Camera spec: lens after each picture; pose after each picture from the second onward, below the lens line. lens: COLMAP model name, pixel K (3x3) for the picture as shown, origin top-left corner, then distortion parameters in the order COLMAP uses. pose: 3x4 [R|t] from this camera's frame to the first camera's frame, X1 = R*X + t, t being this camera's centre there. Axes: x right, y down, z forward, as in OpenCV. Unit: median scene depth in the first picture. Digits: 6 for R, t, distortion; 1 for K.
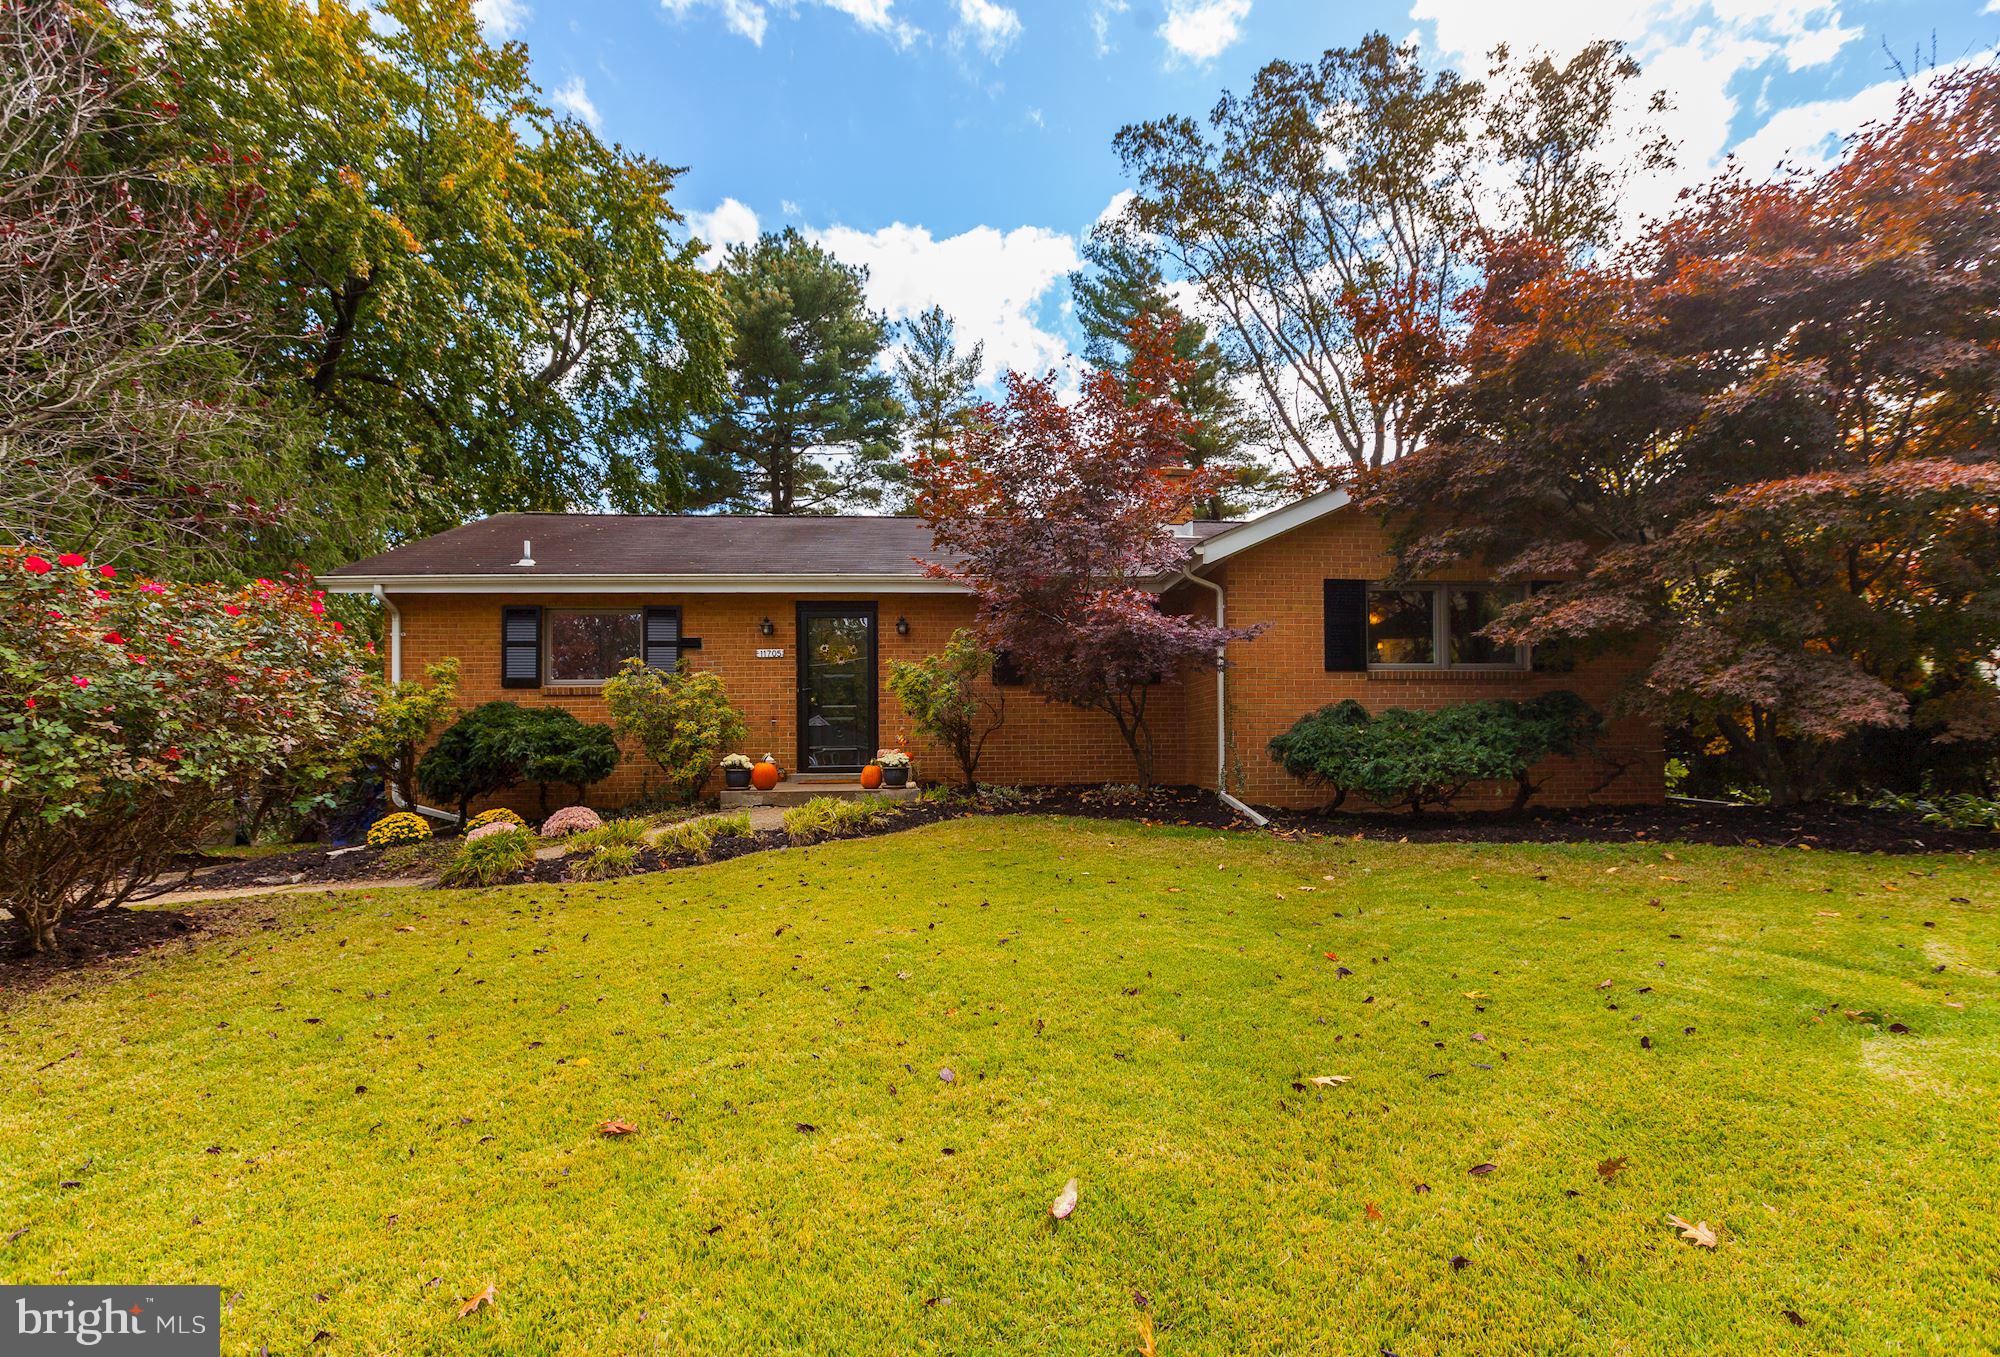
lens RADIAL K [[938.9, 0, 1000.4], [0, 938.9, 691.6], [0, 0, 1]] dist [-0.002562, 0.000033]
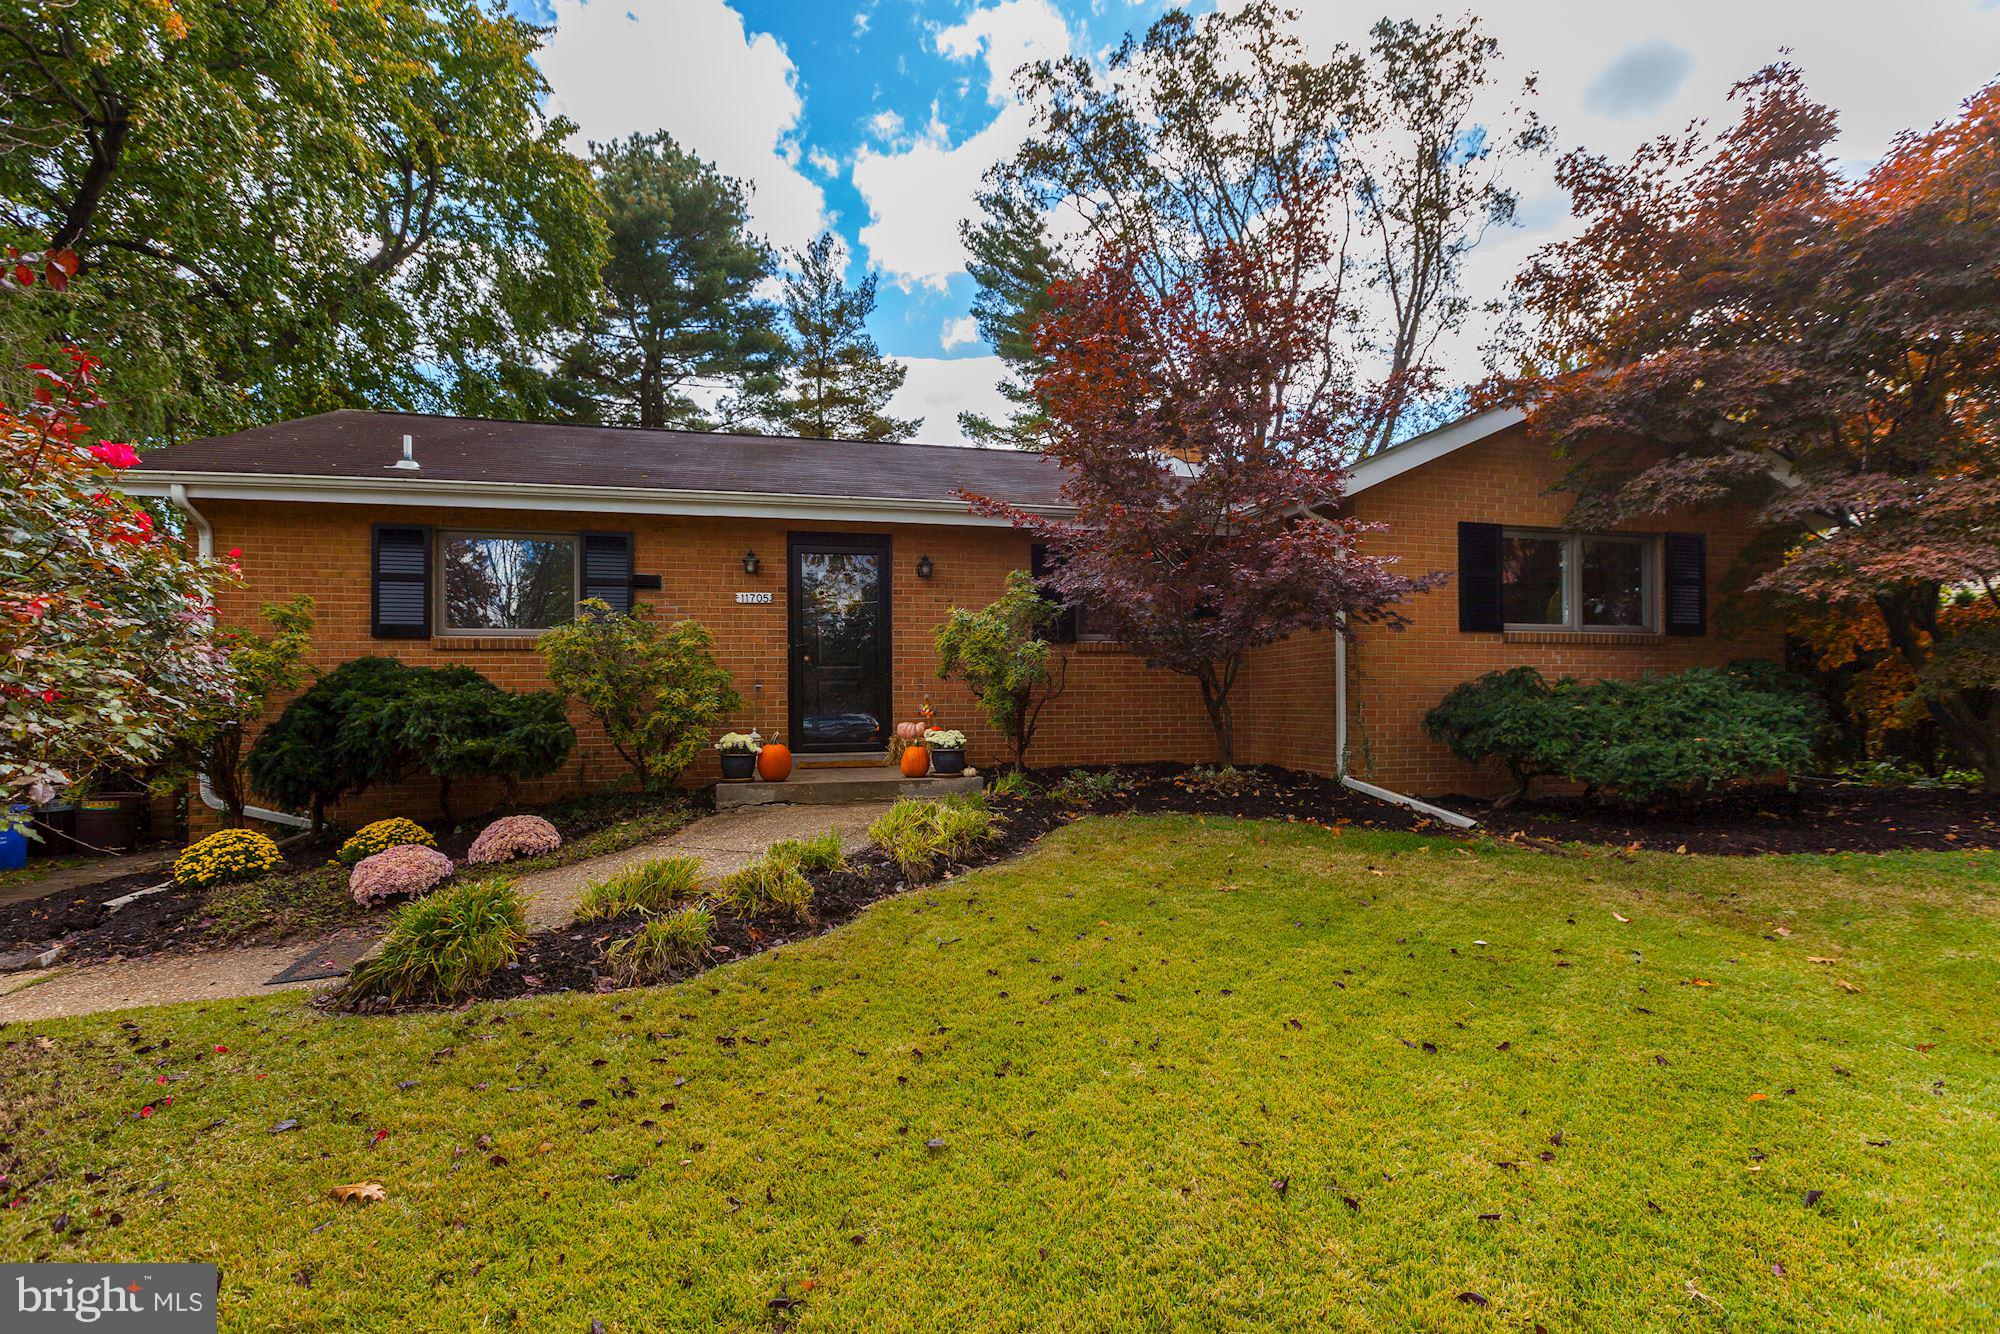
lens RADIAL K [[926.0, 0, 1000.0], [0, 926.0, 667.0], [0, 0, 1]] dist [0.001687, -0.000996]
pose [[0.986596, 0.008440, 0.162962, -0.170452], [-0.011684, 0.999752, 0.018961, -0.000942], [-0.162762, -0.020611, 0.986450, 0.220103]]
